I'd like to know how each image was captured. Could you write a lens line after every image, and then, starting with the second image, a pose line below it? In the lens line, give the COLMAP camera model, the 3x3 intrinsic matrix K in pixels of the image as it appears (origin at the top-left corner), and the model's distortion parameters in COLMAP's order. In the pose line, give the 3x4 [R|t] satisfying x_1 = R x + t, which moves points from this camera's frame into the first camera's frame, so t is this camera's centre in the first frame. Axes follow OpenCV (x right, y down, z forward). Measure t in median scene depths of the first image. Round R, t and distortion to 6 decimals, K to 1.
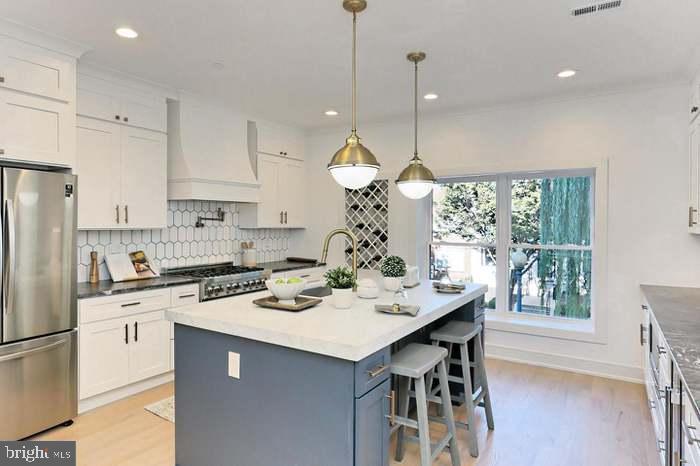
lens RADIAL K [[418.0, 0, 350.0], [0, 418.0, 233.0], [0, 0, 1]] dist [0.001603, 0.000814]
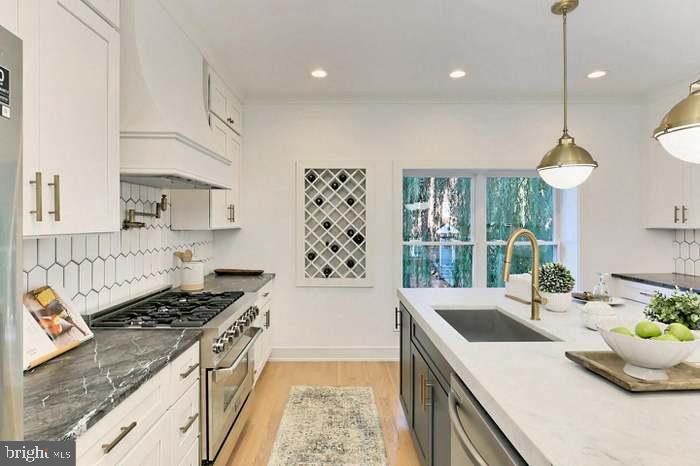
lens RADIAL K [[376.1, 0, 346.5], [0, 376.1, 224.2], [0, 0, 1]] dist [0.022971, 0.000480]
pose [[0.843020, -0.006733, 0.537841, -0.390285], [0.016079, 0.999790, -0.012687, -0.009036], [-0.537643, 0.019343, 0.842951, 0.434264]]
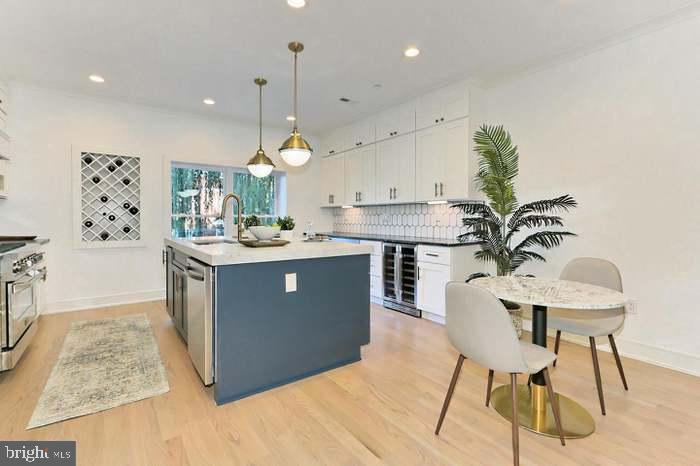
lens RADIAL K [[320.0, 0, 338.5], [0, 320.0, 221.8], [0, 0, 1]] dist [0.002295, 0.000717]
pose [[0.392335, -0.015200, 0.919697, -0.547345], [0.019855, 0.999770, 0.008054, 0.051926], [-0.919608, 0.015101, 0.392547, 0.205100]]
